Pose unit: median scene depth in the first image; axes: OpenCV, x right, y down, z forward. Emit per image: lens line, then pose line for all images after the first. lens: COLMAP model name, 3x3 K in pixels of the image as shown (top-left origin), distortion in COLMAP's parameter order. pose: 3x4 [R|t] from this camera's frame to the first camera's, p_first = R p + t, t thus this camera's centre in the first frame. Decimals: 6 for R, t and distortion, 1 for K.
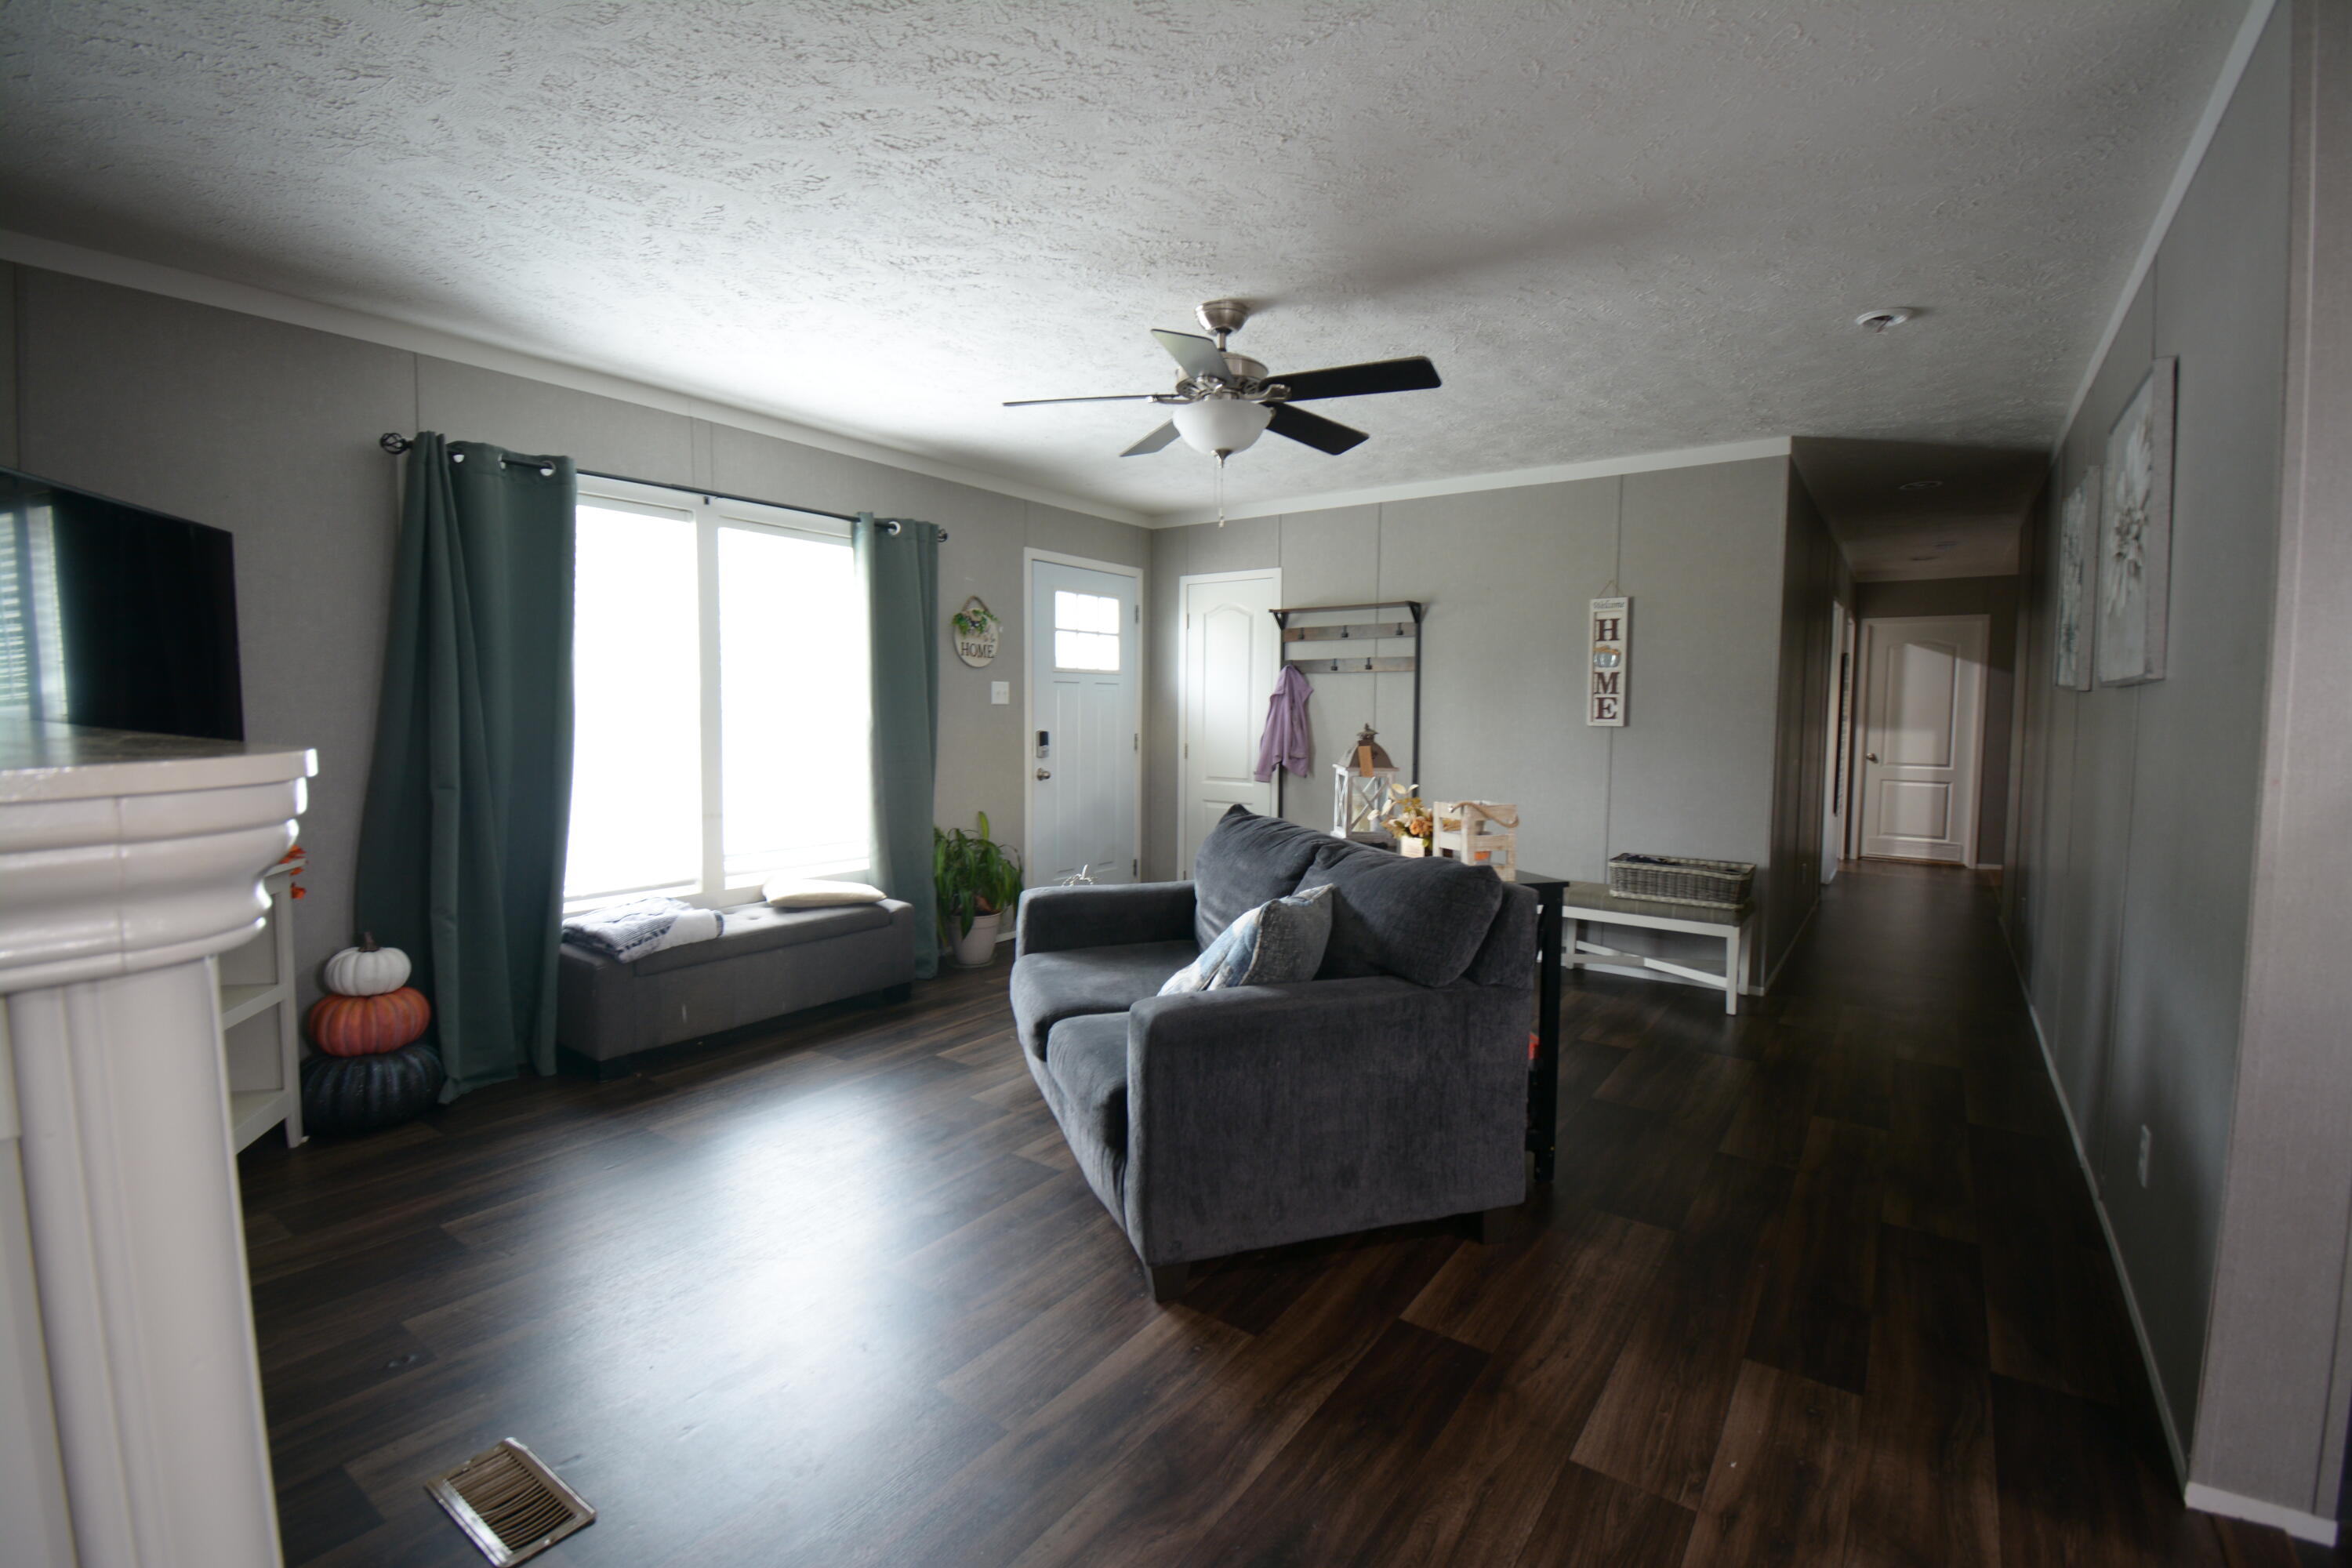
lens RADIAL K [[1031.7, 0, 1179.5], [0, 1031.7, 773.3], [0, 0, 1]] dist [-0.010966, -0.010622]
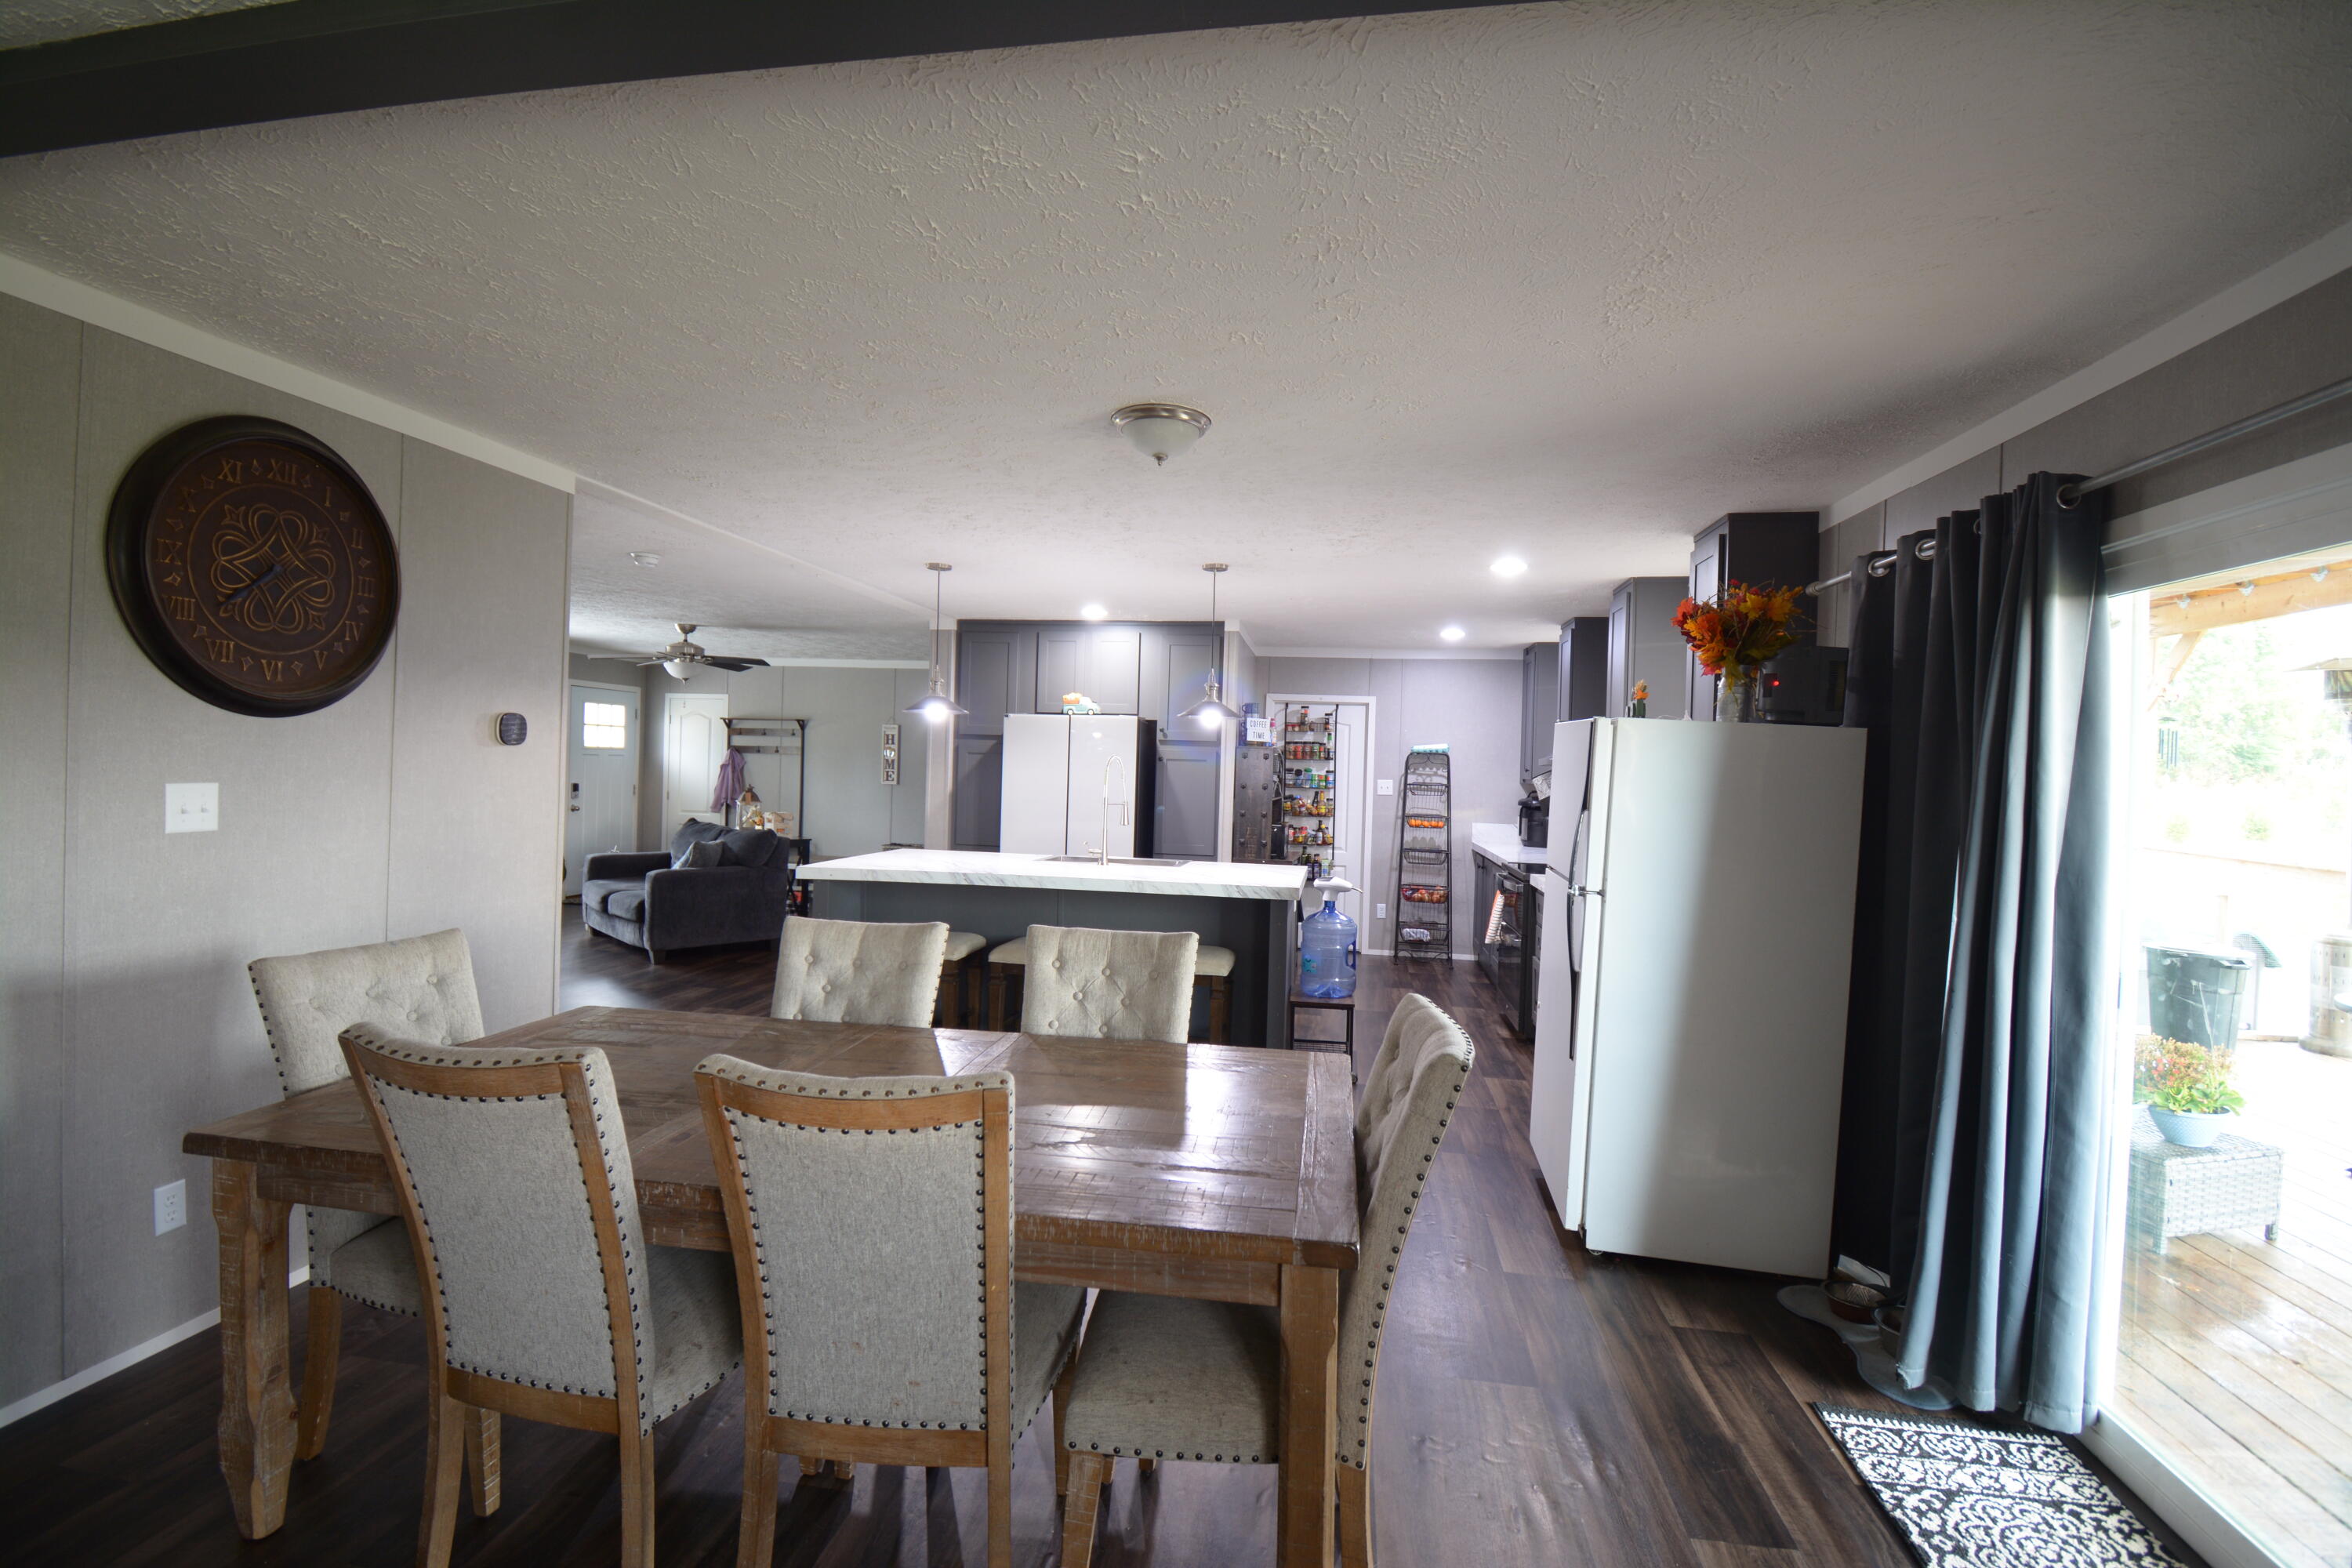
lens RADIAL K [[1031.7, 0, 1195.2], [0, 1031.7, 777.1], [0, 0, 1]] dist [-0.010966, -0.010622]
pose [[0.887745, 0.013789, 0.460129, -0.003211], [0.006272, 0.999096, -0.042040, 0.032408], [-0.460293, 0.040206, 0.886856, -1.179057]]
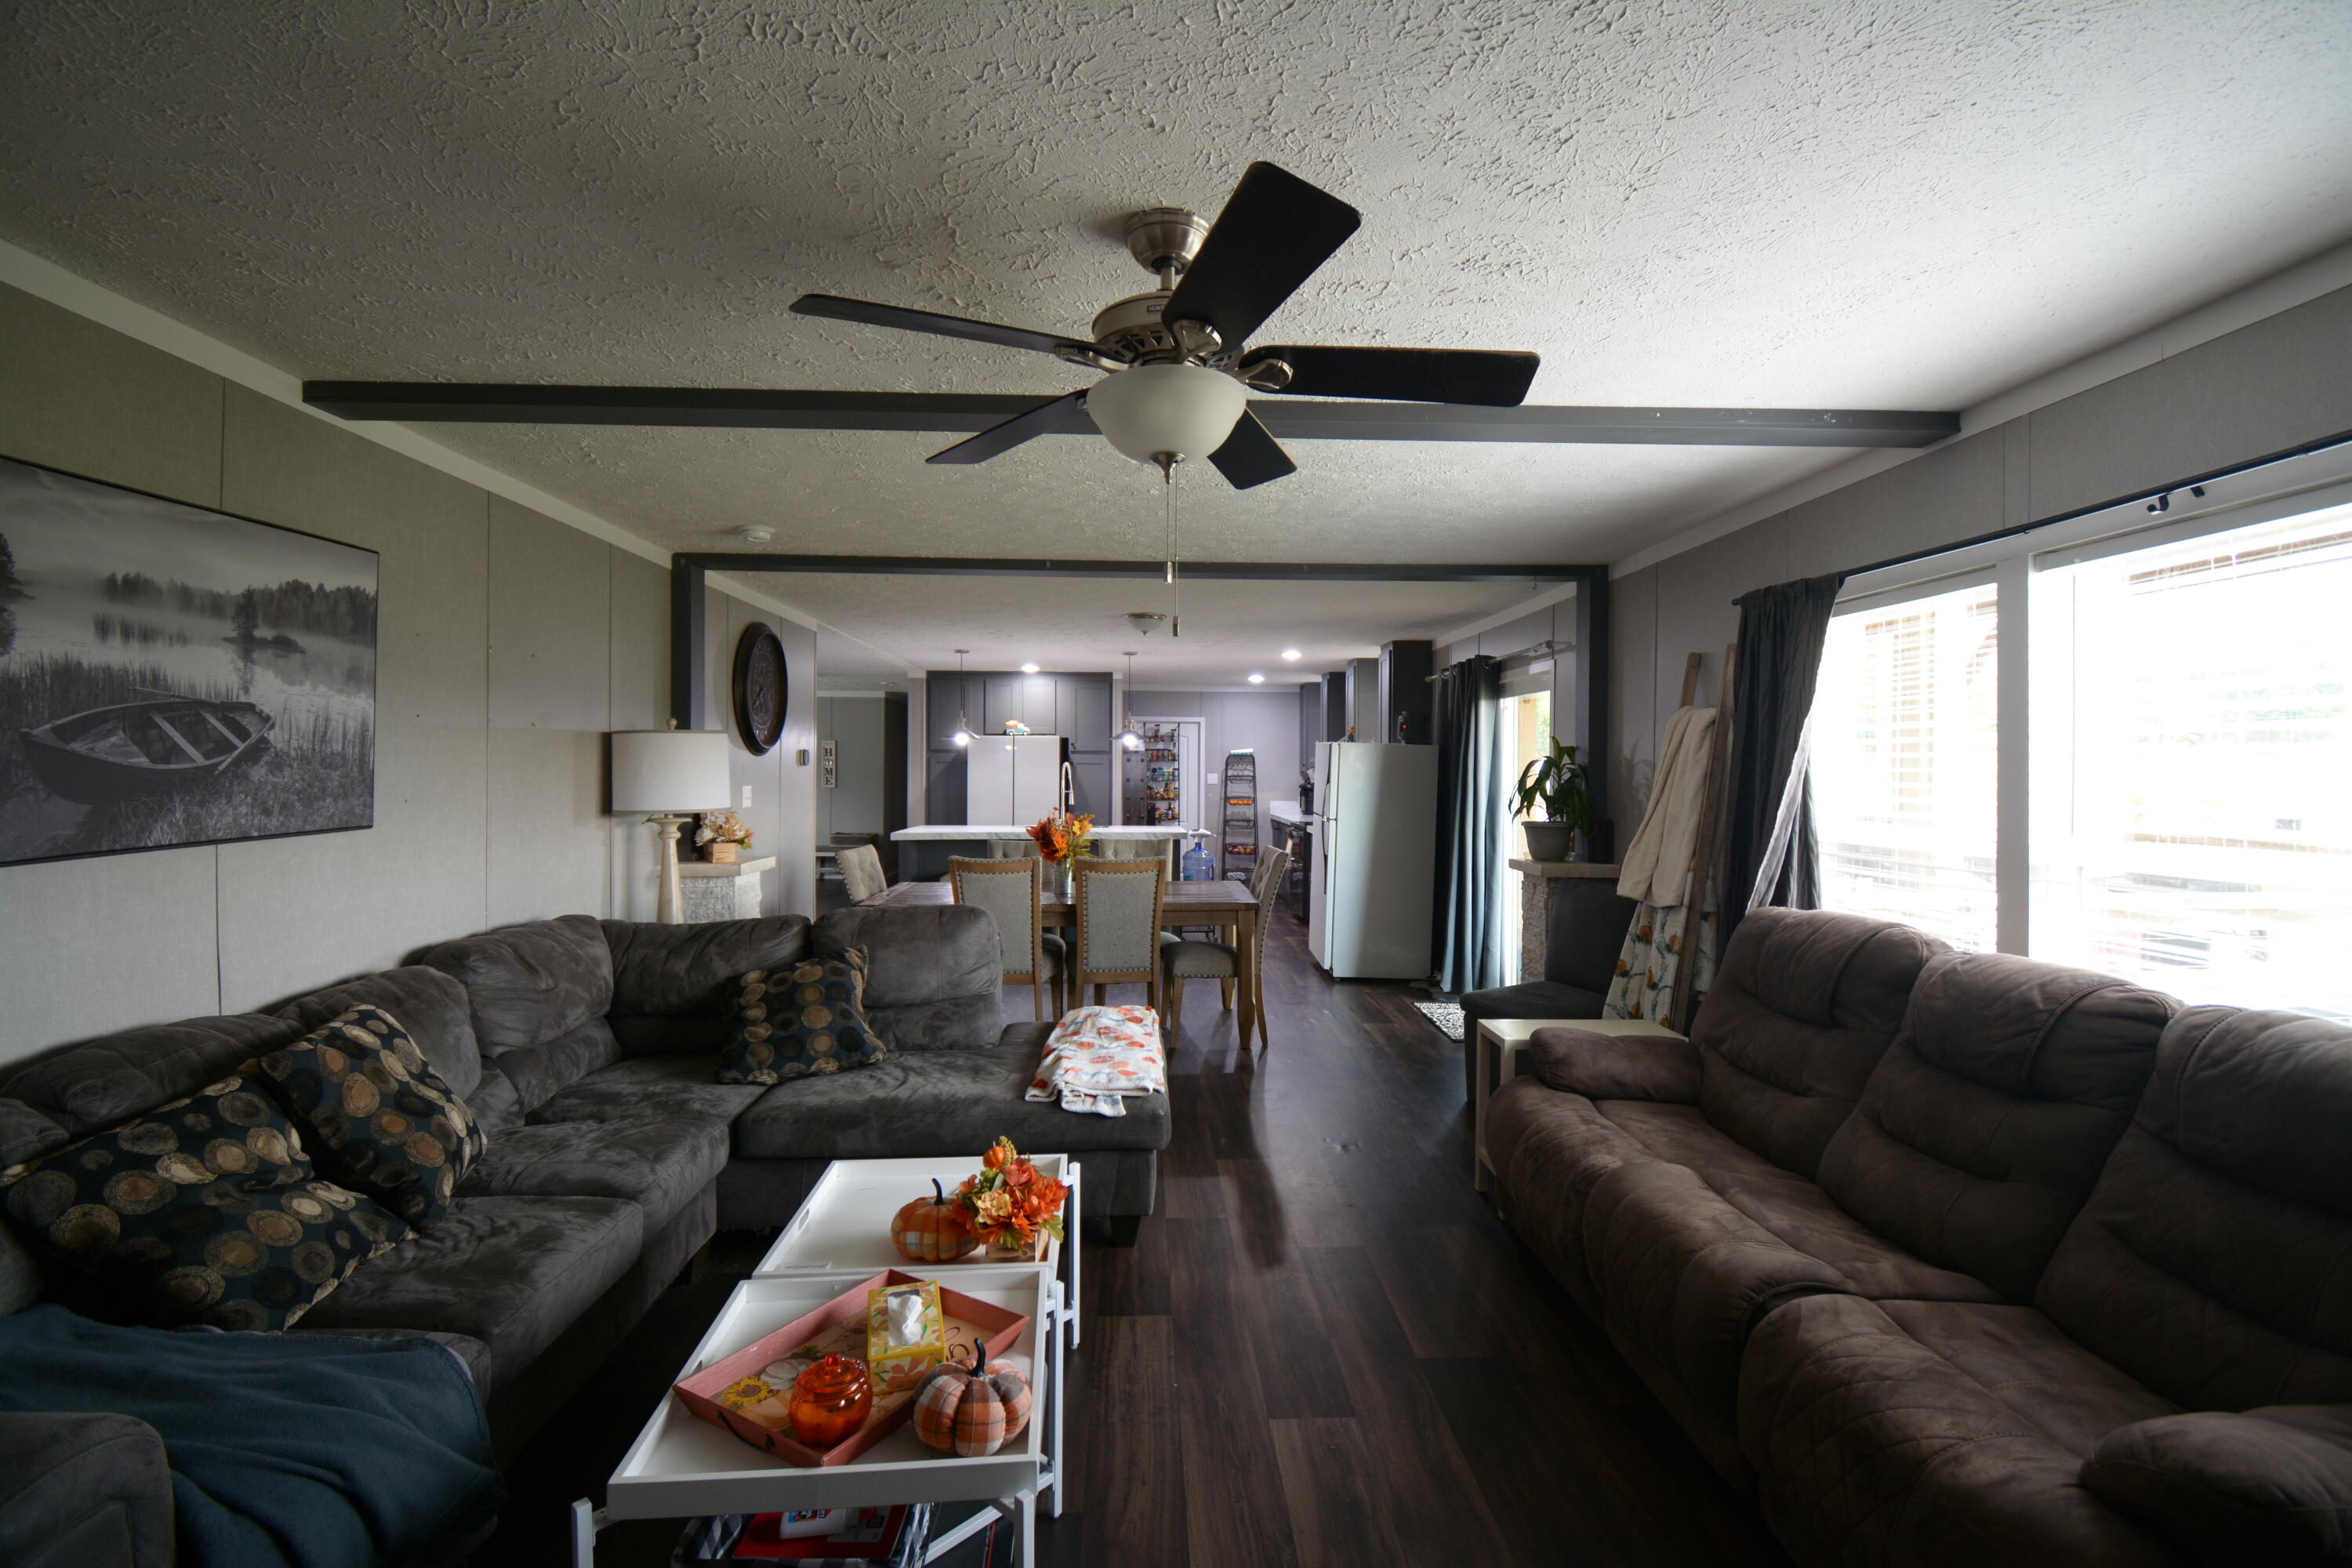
lens RADIAL K [[1031.7, 0, 1222.6], [0, 1031.7, 781.7], [0, 0, 1]] dist [-0.010966, -0.010622]
pose [[0.758198, -0.010130, 0.651945, -0.574000], [0.039789, 0.998735, -0.030756, 0.065374], [-0.650809, 0.049260, 0.757642, -1.747911]]
